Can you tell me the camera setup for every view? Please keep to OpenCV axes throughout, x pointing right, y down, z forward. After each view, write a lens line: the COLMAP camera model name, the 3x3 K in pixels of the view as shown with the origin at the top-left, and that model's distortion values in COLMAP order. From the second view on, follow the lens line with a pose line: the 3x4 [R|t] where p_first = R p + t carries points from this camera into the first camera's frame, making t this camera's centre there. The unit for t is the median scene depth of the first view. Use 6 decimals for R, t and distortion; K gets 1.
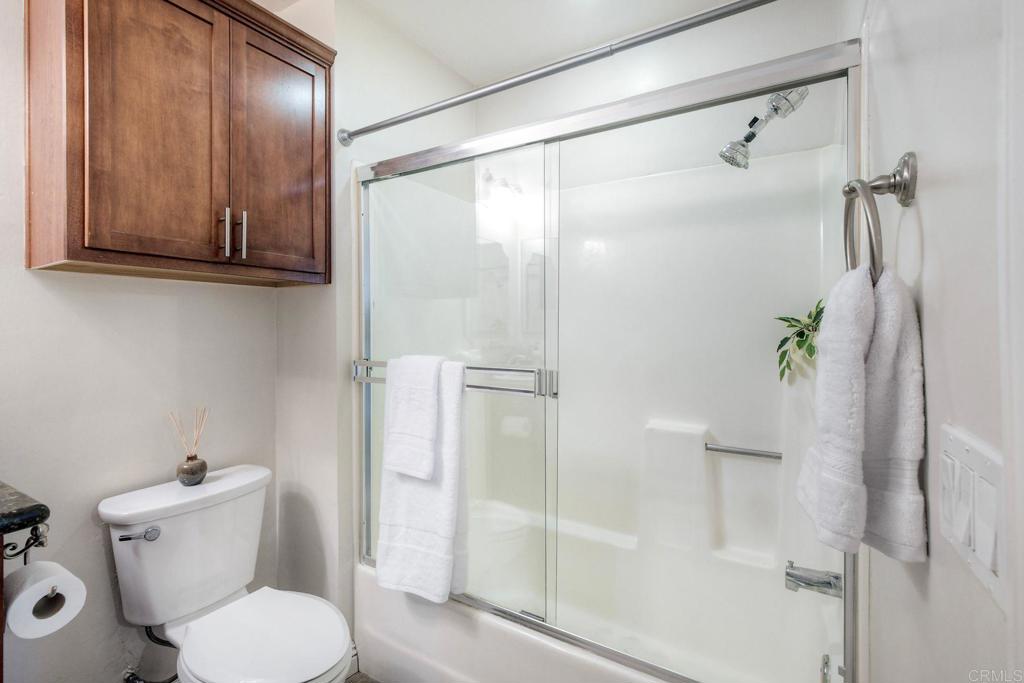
lens RADIAL K [[463.9, 0, 527.3], [0, 463.9, 328.9], [0, 0, 1]] dist [0.000507, -0.001176]
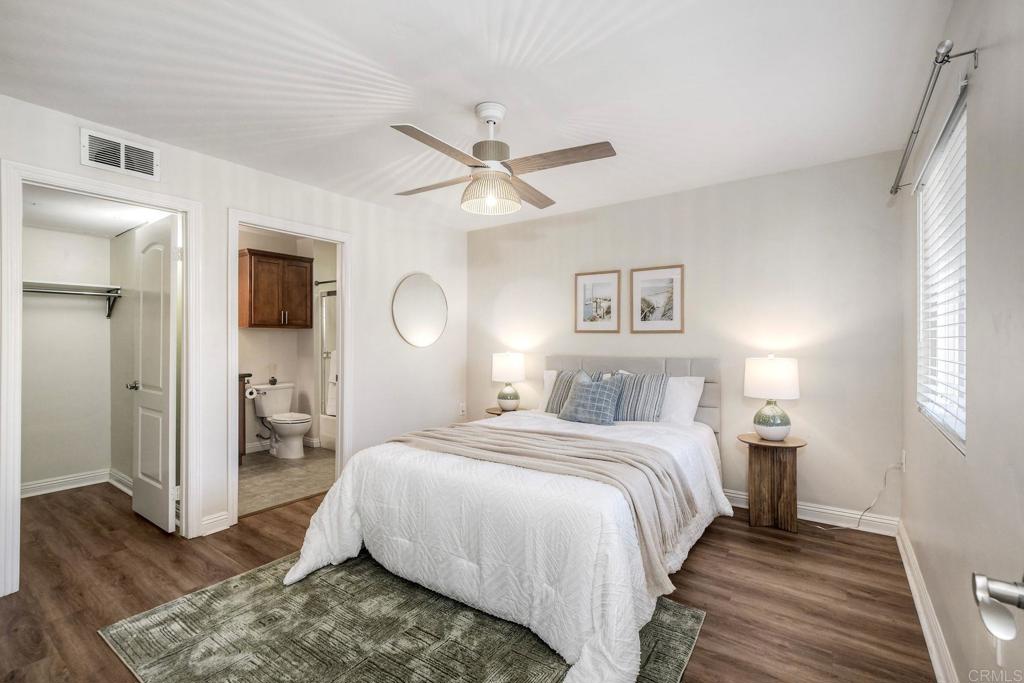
lens RADIAL K [[463.9, 0, 528.8], [0, 463.9, 344.7], [0, 0, 1]] dist [0.000507, -0.001176]
pose [[0.995878, 0.008102, -0.090344, 1.677927], [-0.007423, 0.999942, 0.007843, -0.022148], [0.090402, -0.007140, 0.995880, -2.556089]]
